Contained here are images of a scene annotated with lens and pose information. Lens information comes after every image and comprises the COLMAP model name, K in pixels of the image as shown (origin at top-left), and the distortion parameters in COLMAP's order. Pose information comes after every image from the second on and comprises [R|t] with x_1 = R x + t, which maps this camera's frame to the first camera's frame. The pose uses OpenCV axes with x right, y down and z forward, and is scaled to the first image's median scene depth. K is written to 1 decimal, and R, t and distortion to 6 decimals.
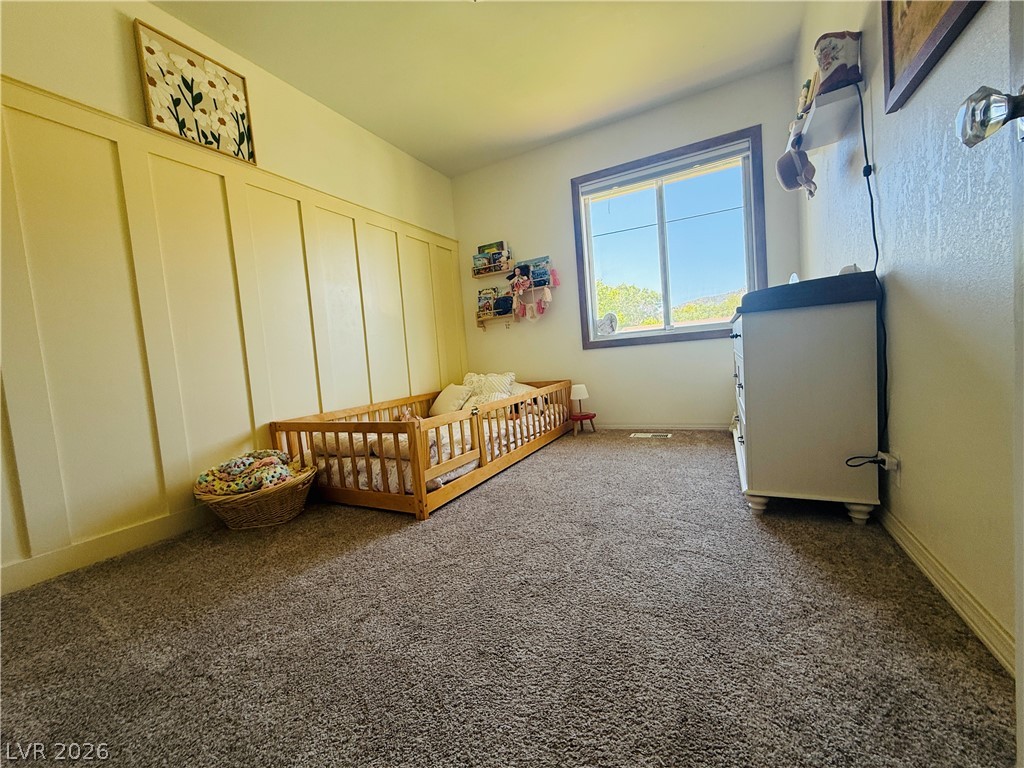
lens RADIAL K [[409.0, 0, 510.4], [0, 409.0, 385.1], [0, 0, 1]] dist [0.001473, 0.000108]
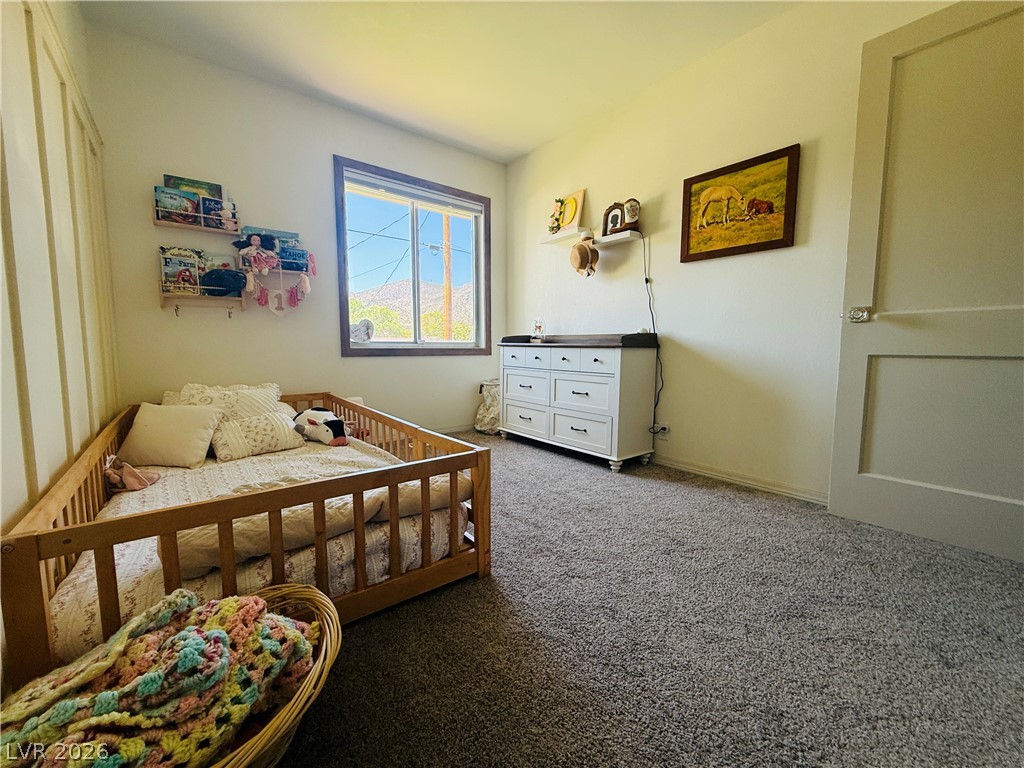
lens RADIAL K [[409.0, 0, 510.4], [0, 409.0, 385.1], [0, 0, 1]] dist [0.001473, 0.000108]
pose [[0.405602, -0.004145, 0.914040, -0.508378], [0.024492, 0.999680, -0.006335, -0.013845], [-0.913722, 0.024956, 0.405574, 0.357381]]
